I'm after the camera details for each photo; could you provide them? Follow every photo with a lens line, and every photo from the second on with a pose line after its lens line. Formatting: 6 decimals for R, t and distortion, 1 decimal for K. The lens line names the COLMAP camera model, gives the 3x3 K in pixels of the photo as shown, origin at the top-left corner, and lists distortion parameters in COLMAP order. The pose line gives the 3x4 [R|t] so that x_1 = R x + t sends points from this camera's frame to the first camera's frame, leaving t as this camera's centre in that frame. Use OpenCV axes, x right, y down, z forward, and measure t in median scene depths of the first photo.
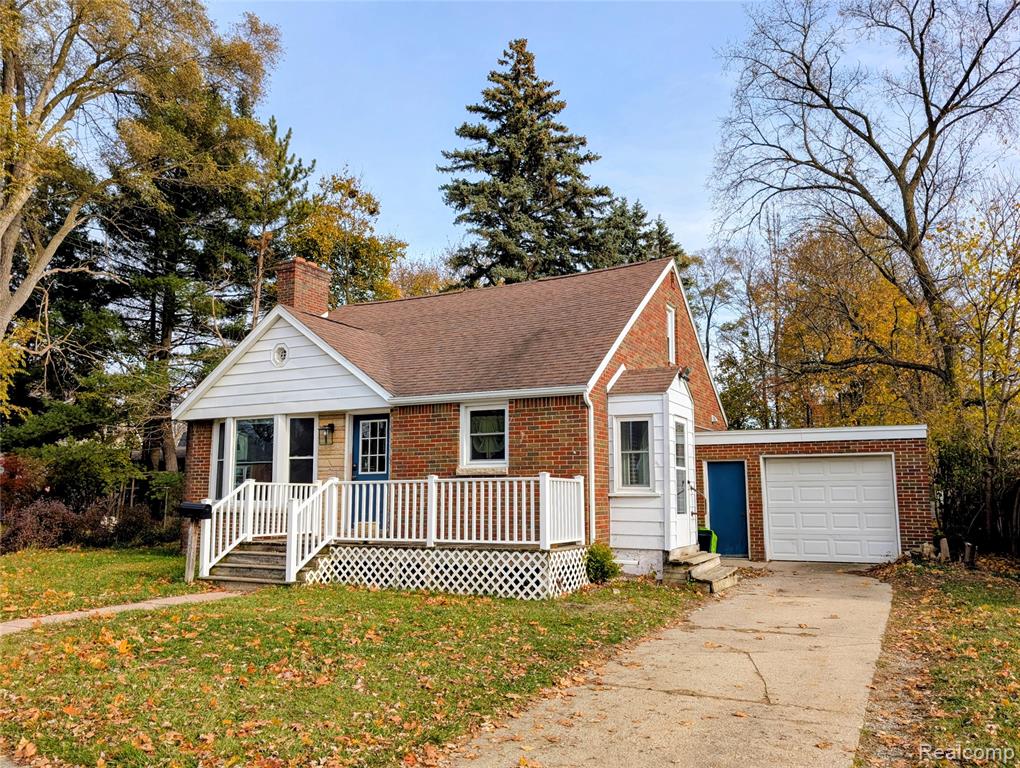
lens RADIAL K [[782.0, 0, 508.6], [0, 782.0, 368.4], [0, 0, 1]] dist [0.033451, -0.001742]
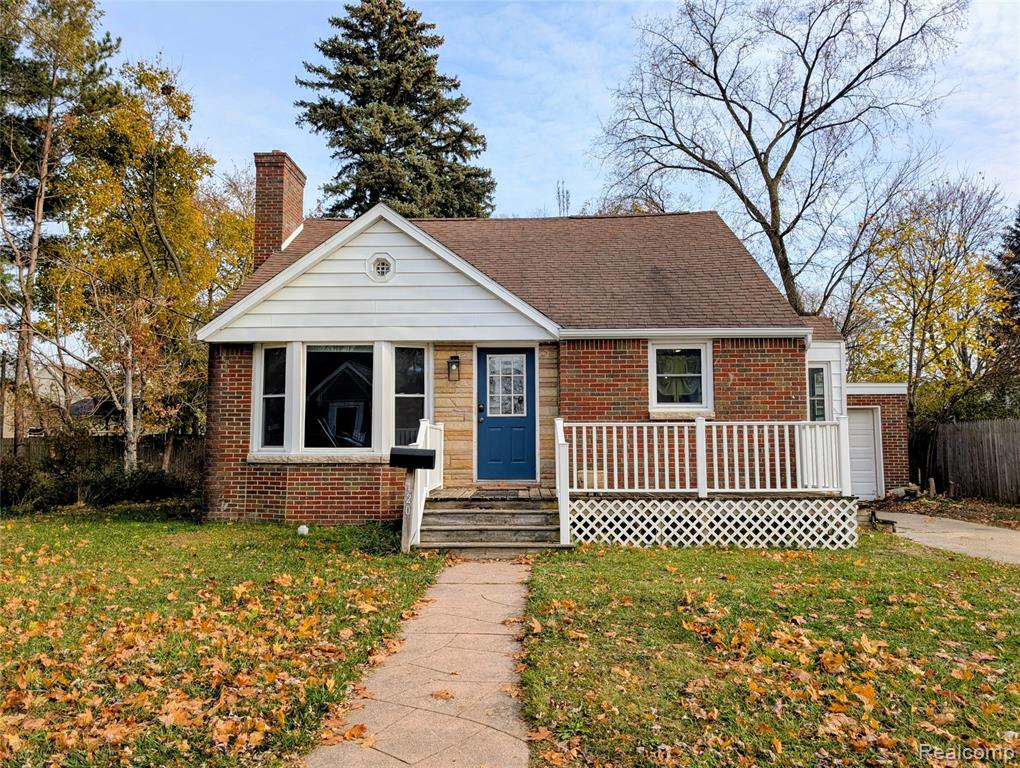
lens RADIAL K [[732.1, 0, 510.0], [0, 732.1, 384.0], [0, 0, 1]] dist [0.022812, -0.027424]
pose [[0.903426, 0.035148, 0.427301, -0.595504], [-0.067748, 0.995816, 0.061325, 0.057108], [-0.423357, -0.084351, 0.902027, 0.318292]]
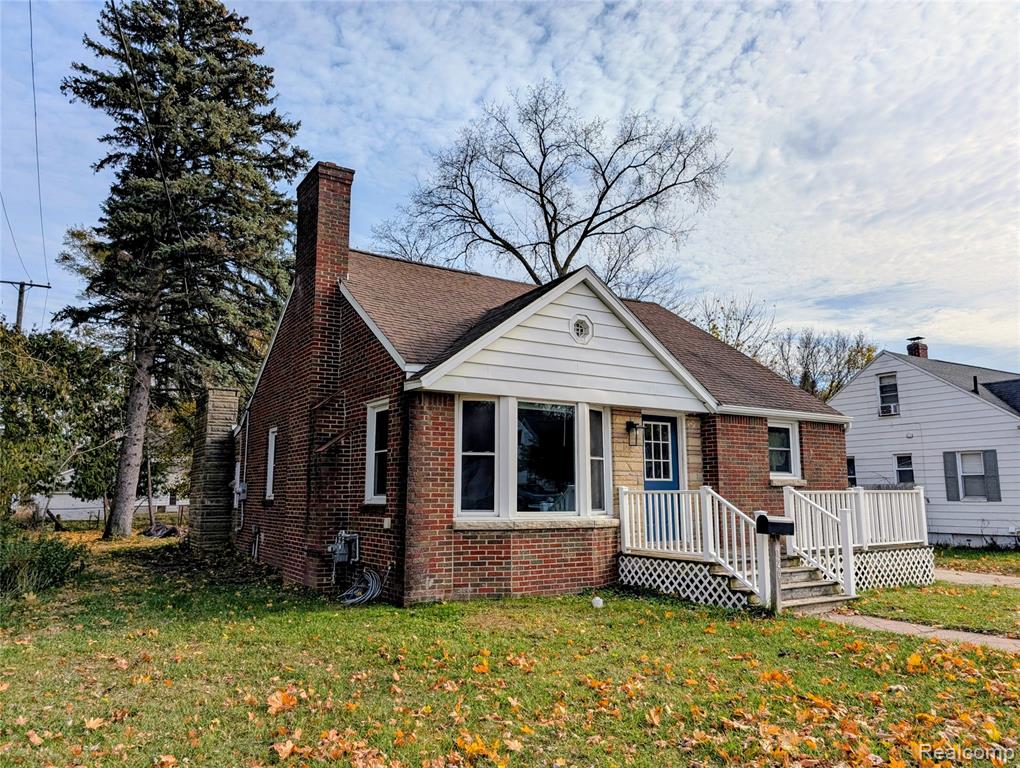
lens RADIAL K [[732.1, 0, 510.0], [0, 732.1, 384.0], [0, 0, 1]] dist [0.022812, -0.027424]
pose [[0.503344, 0.130072, 0.854240, -1.167550], [-0.139283, 0.987891, -0.068353, 0.121882], [-0.852786, -0.084576, 0.515366, 0.823644]]
